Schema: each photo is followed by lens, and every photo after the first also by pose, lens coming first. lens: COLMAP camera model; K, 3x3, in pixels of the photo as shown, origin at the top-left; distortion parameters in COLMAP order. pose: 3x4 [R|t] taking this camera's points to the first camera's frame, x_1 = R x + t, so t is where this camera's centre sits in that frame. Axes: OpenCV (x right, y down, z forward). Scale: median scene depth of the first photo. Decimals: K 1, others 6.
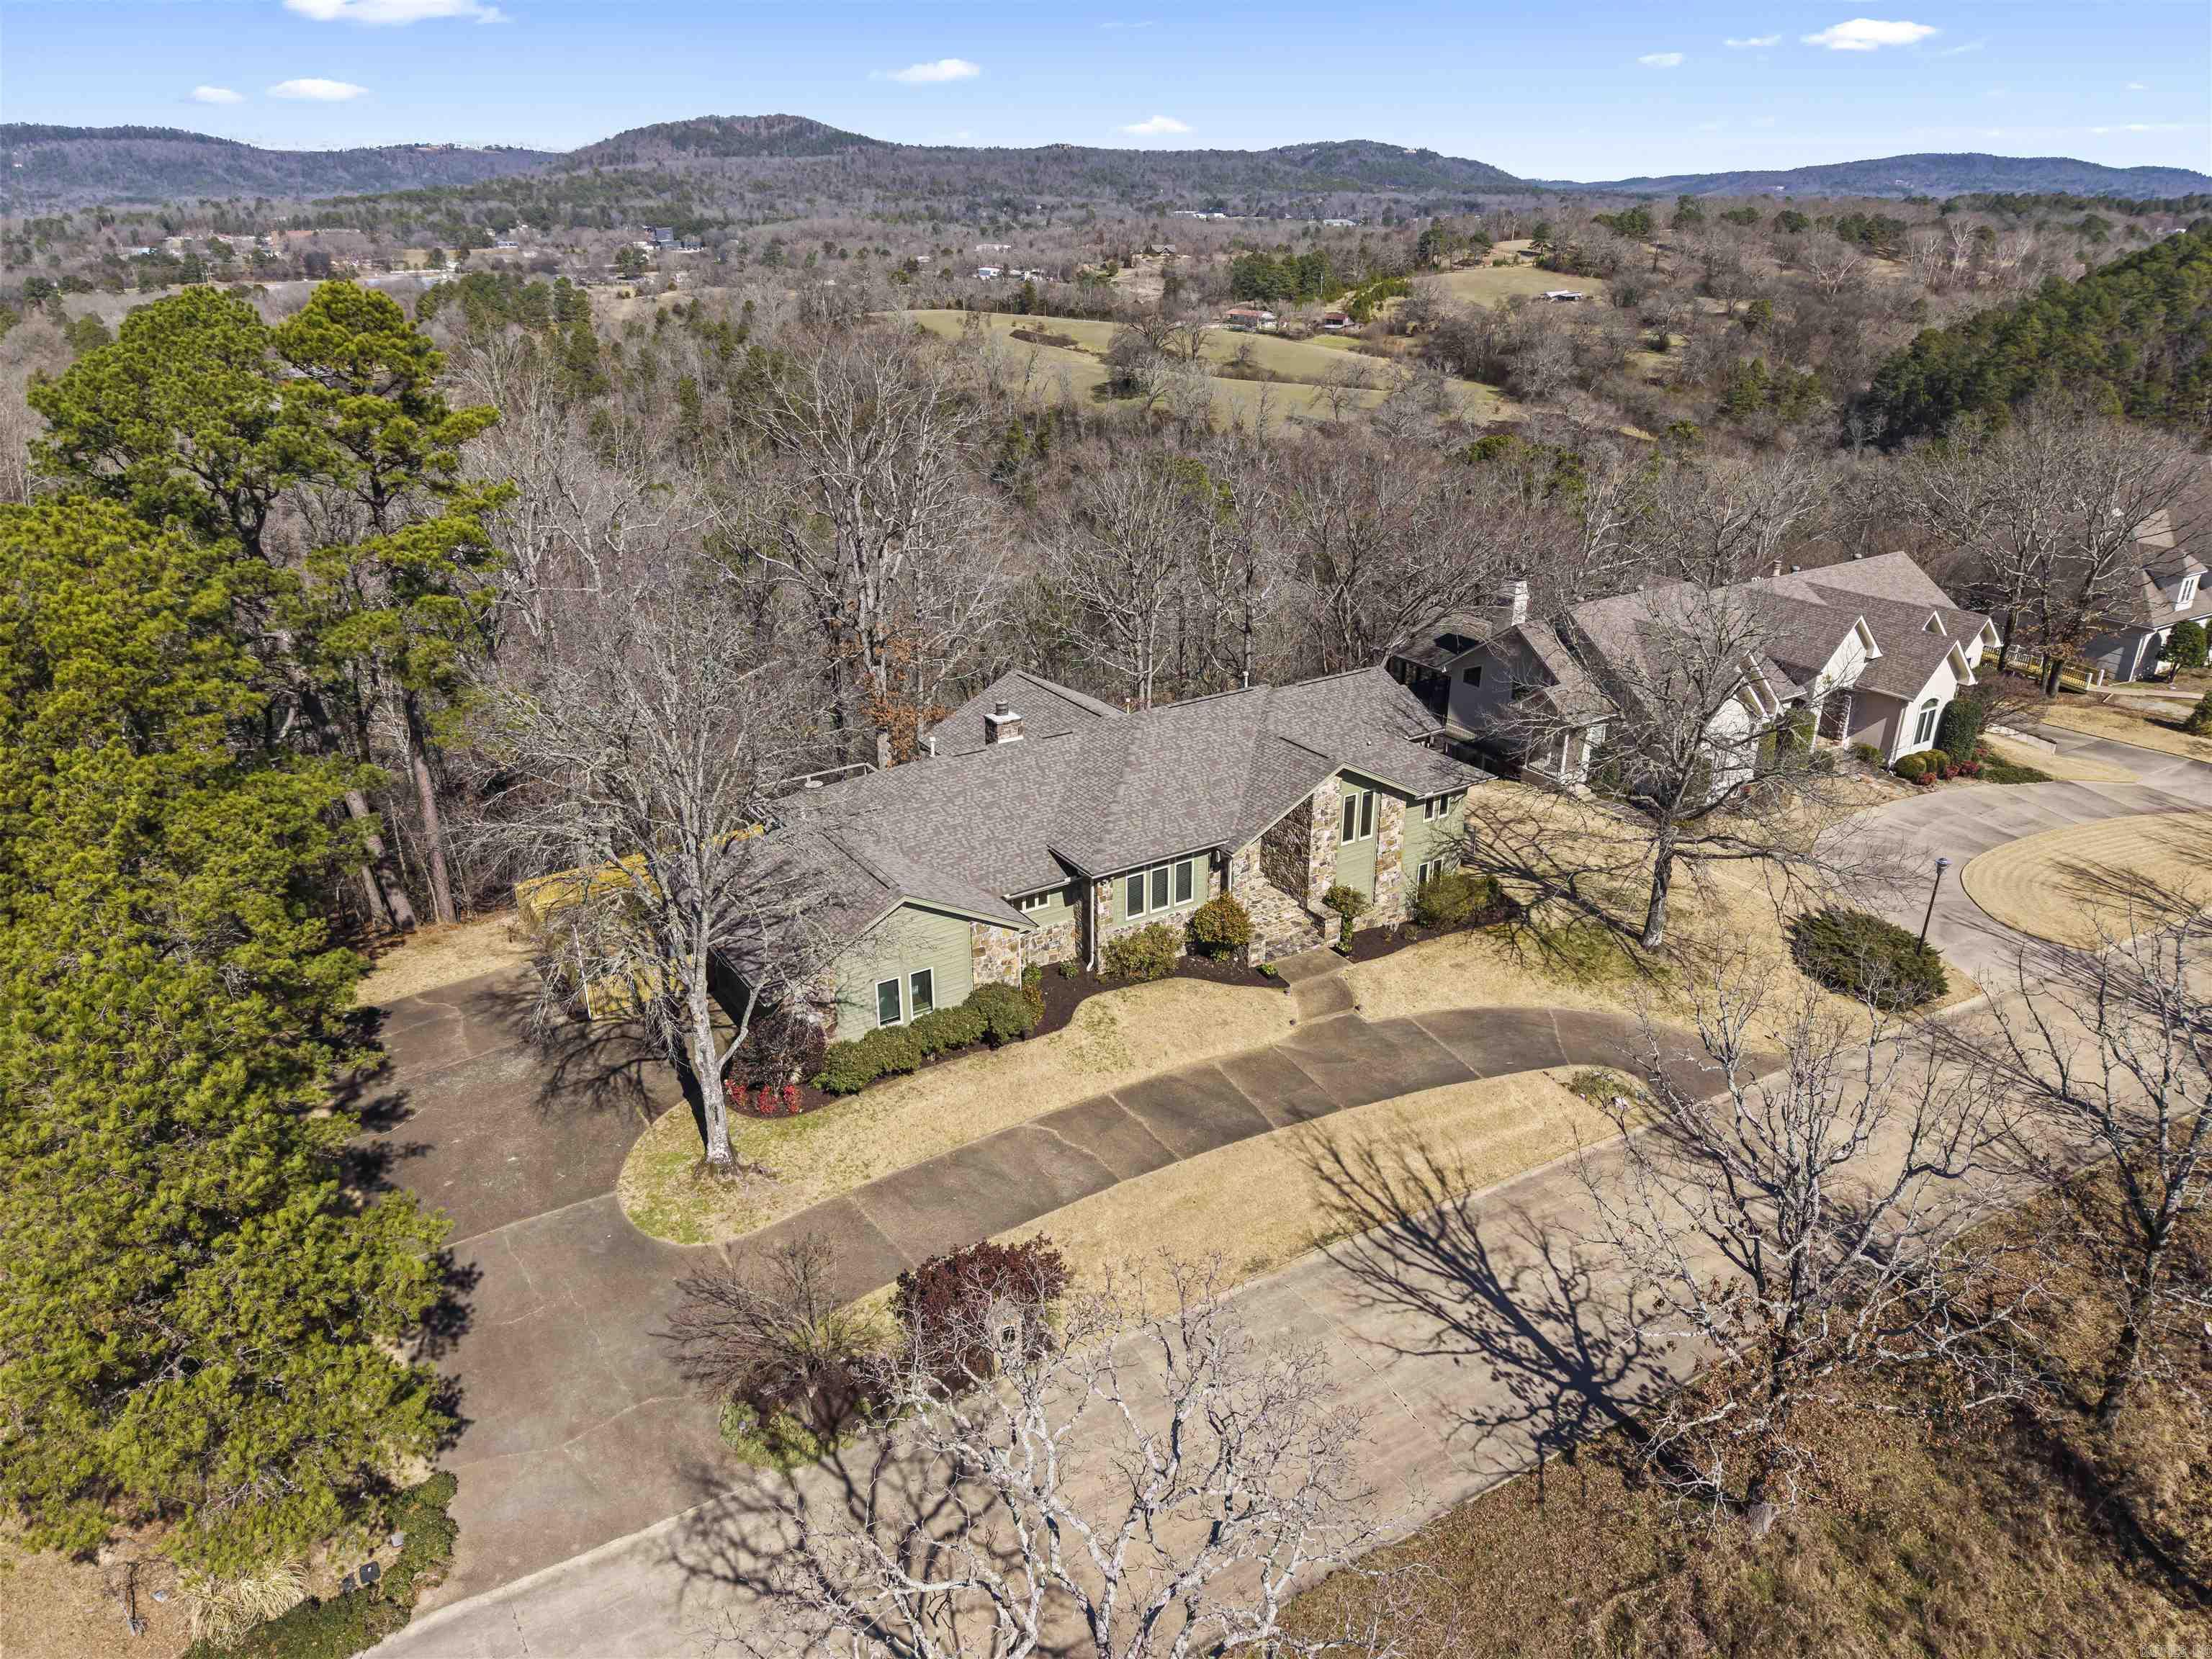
lens RADIAL K [[1471.2, 0, 1106.0], [0, 1471.2, 829.5], [0, 0, 1]] dist [-0.032606, 0.006476]
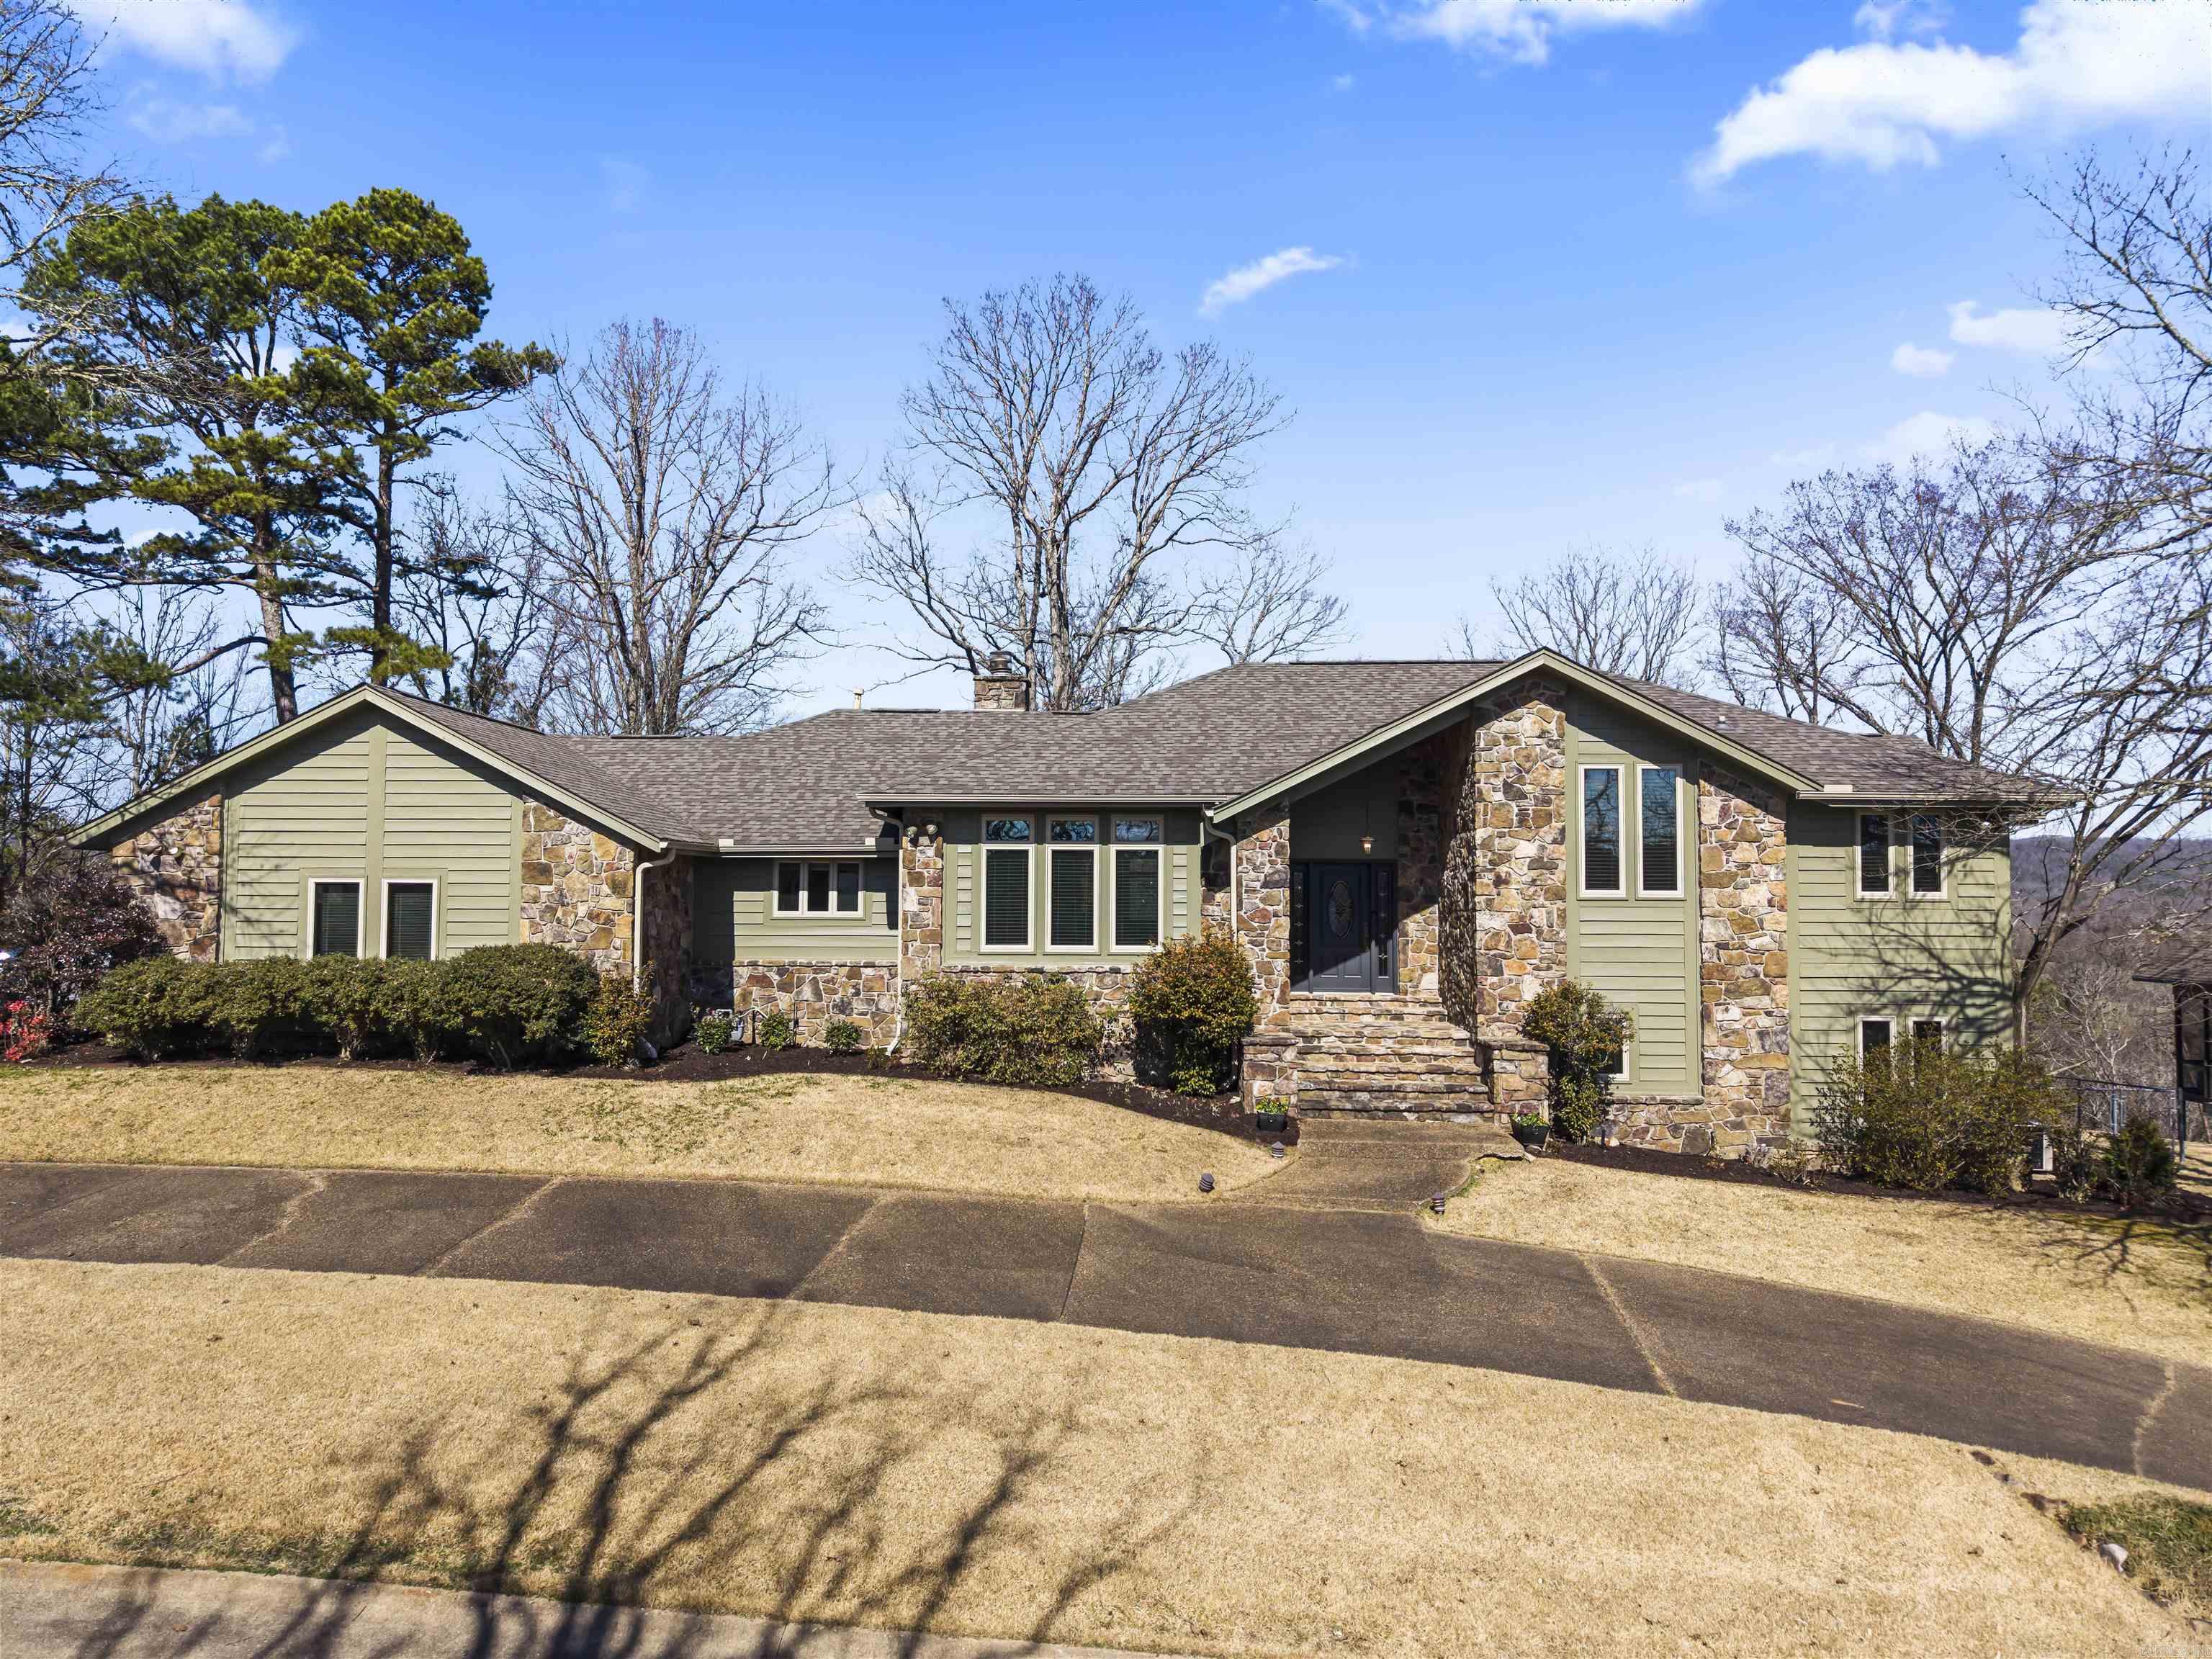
lens RADIAL K [[1471.3, 0, 1053.4], [0, 1471.3, 820.9], [0, 0, 1]] dist [0.115747, -0.125461]
pose [[0.835850, -0.013550, -0.548791, 0.286698], [-0.227787, 0.901009, -0.369183, 0.191654], [0.499468, 0.433589, 0.750021, 0.664575]]
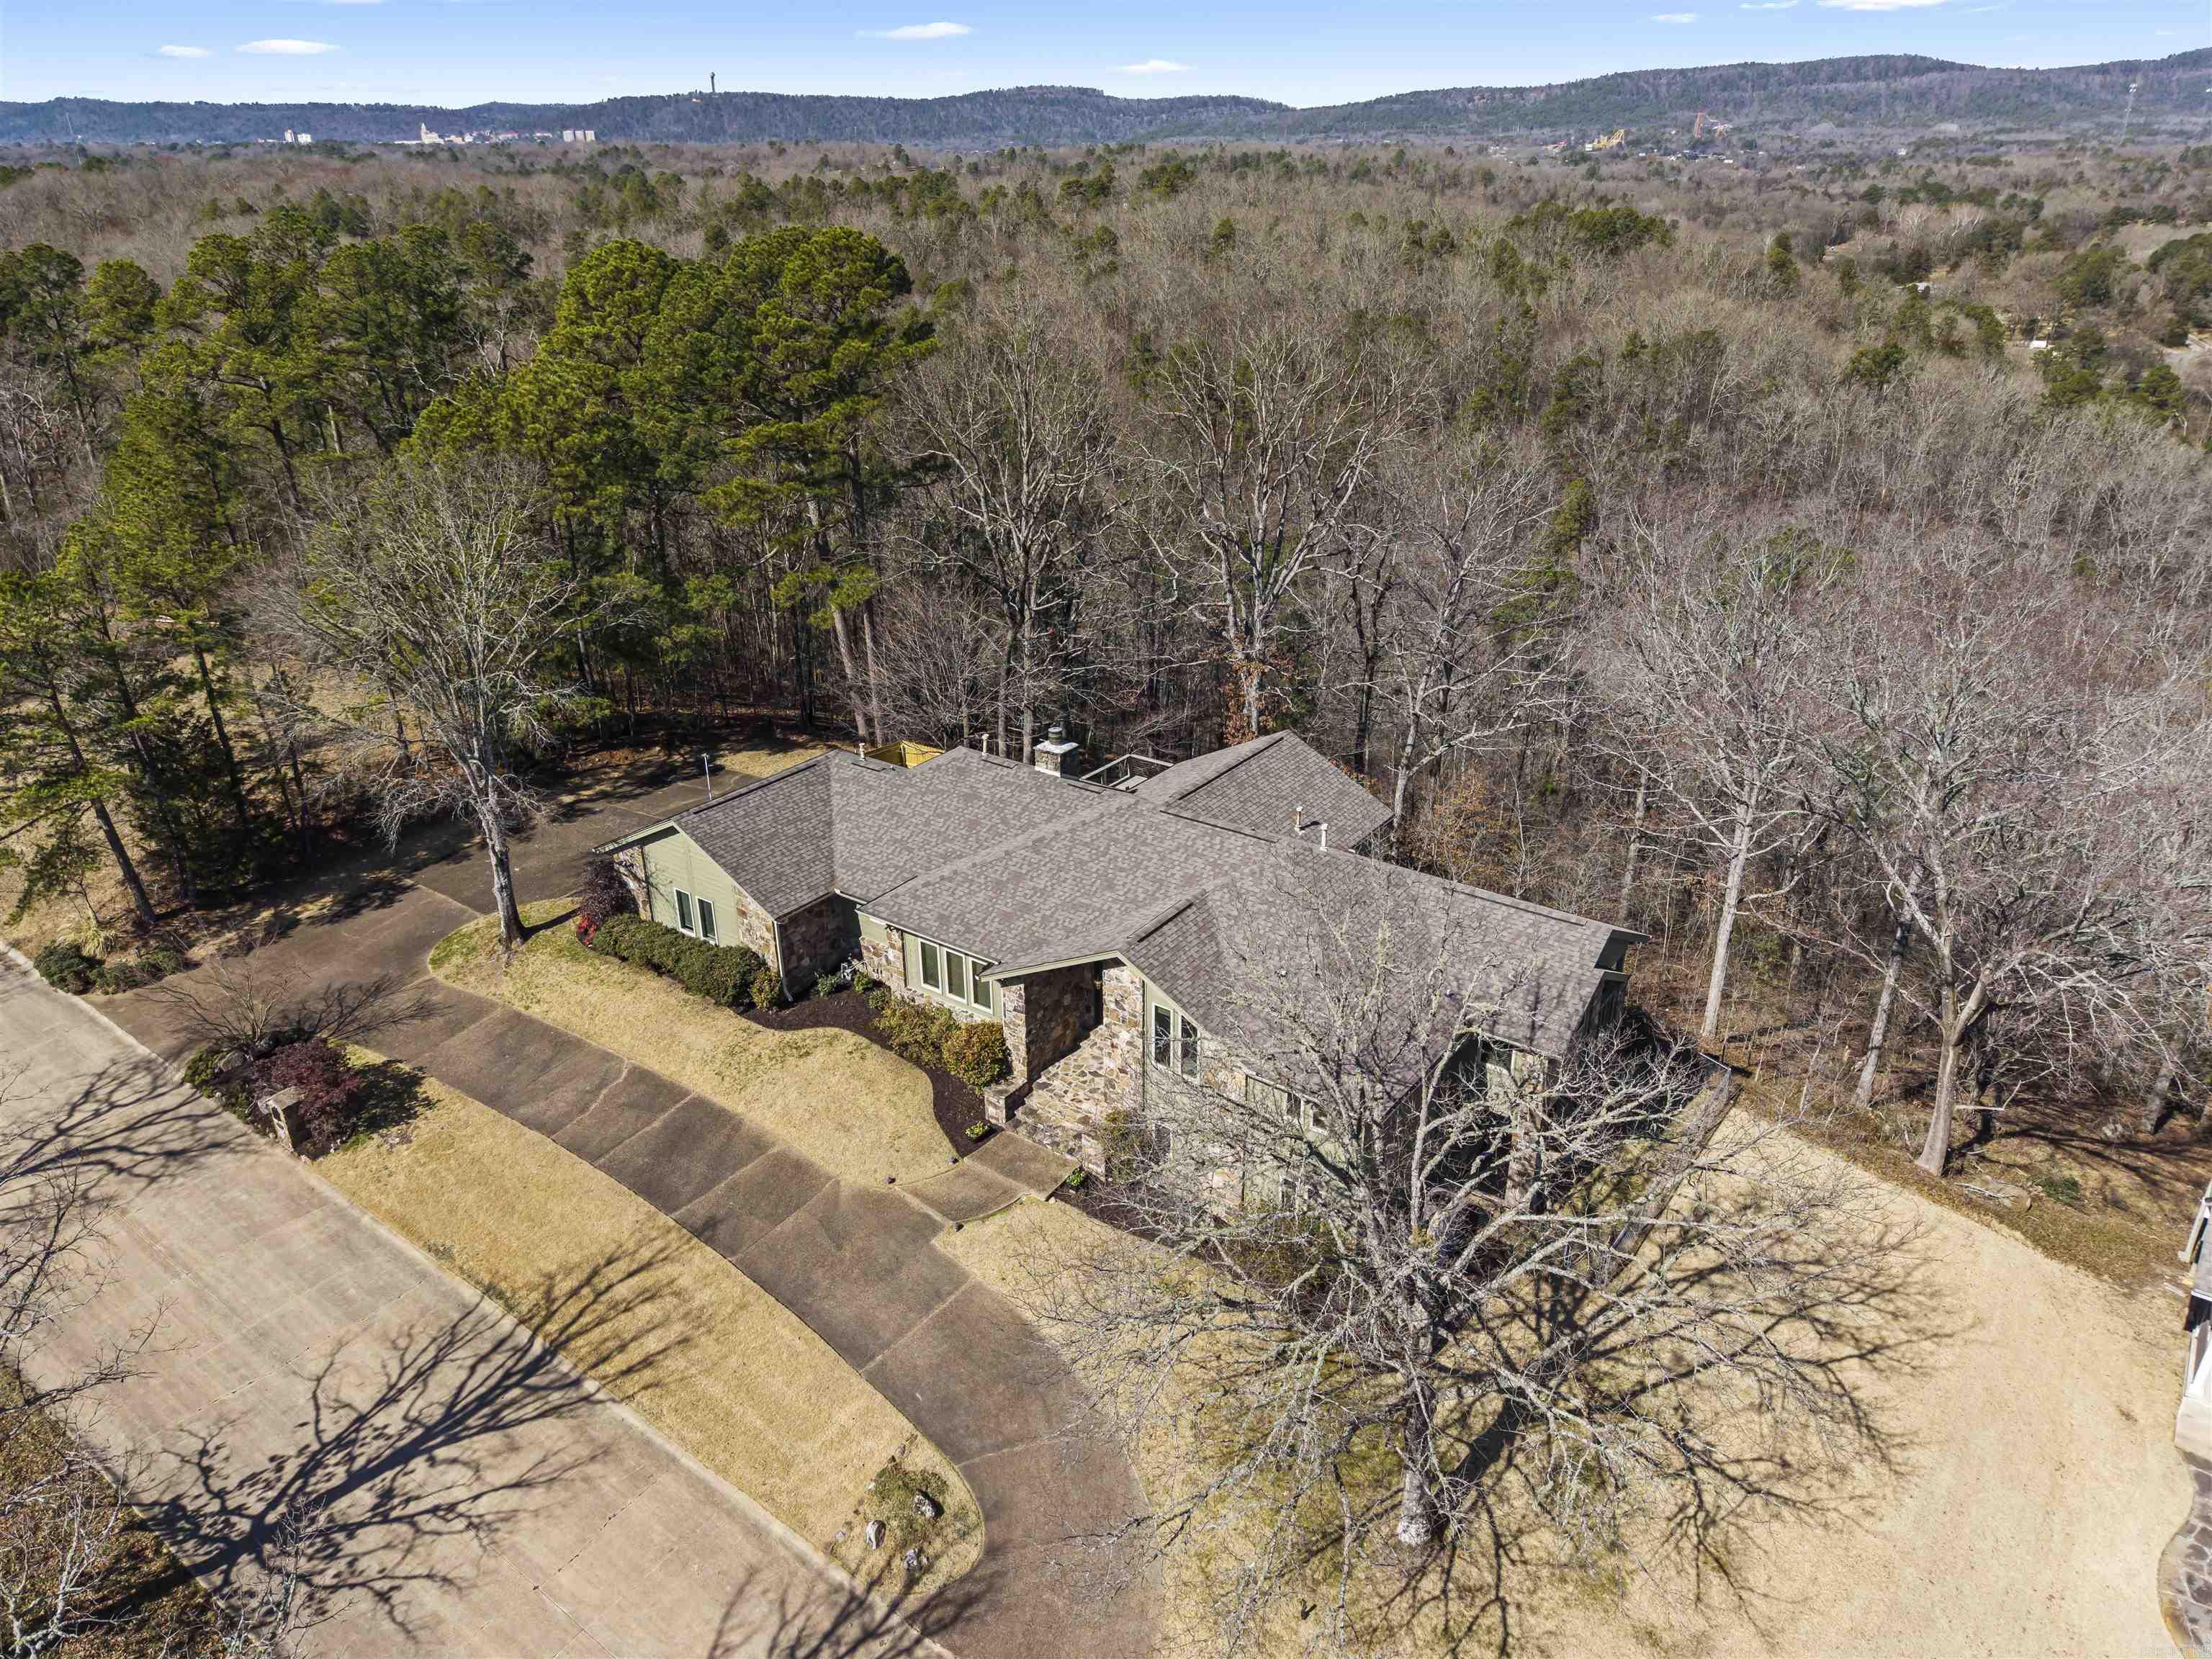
lens RADIAL K [[1471.2, 0, 1106.0], [0, 1471.2, 829.5], [0, 0, 1]] dist [-0.032606, 0.006476]
pose [[0.387304, 0.391381, -0.834755, 0.775350], [-0.359109, 0.897955, 0.254396, -0.294399], [0.849138, 0.201240, 0.488330, 0.653509]]
